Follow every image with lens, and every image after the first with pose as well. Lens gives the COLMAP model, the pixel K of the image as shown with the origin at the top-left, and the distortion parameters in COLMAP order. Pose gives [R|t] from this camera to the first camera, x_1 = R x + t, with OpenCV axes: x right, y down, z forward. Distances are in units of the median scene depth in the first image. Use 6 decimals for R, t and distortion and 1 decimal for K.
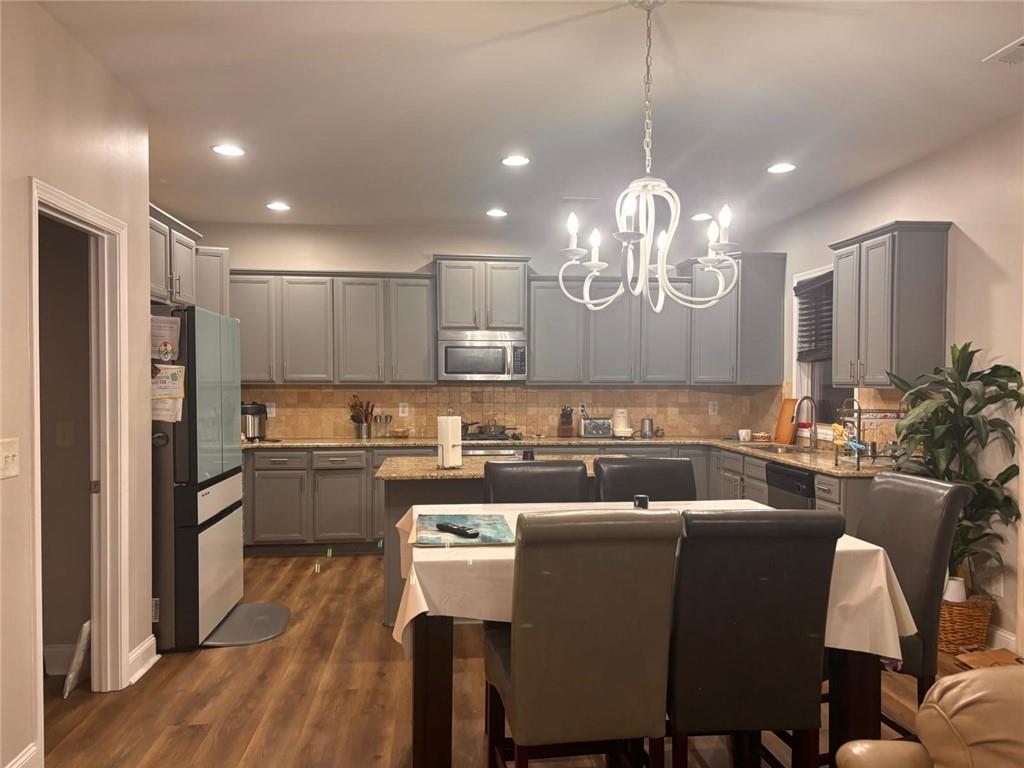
lens RADIAL K [[728.0, 0, 511.6], [0, 728.0, 393.5], [0, 0, 1]] dist [0.060514, -0.042027]
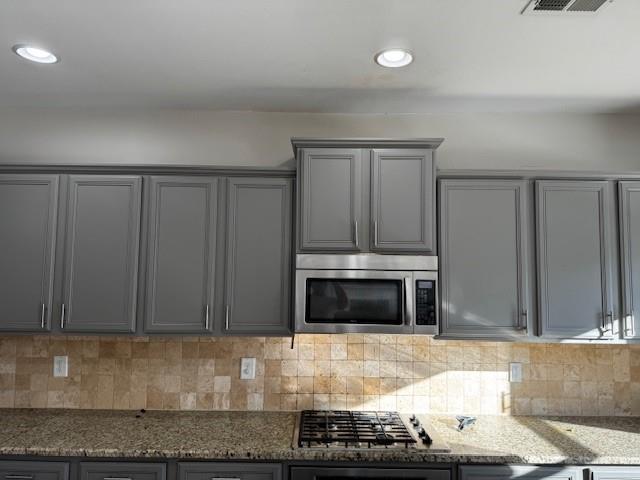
lens RADIAL K [[455.0, 0, 319.8], [0, 455.0, 242.4], [0, 0, 1]] dist [0.060514, -0.042027]
pose [[0.995999, 0.000312, -0.089364, -0.044001], [-0.009840, 0.994296, -0.106198, -0.053520], [0.088821, 0.106653, 0.990321, 0.593747]]
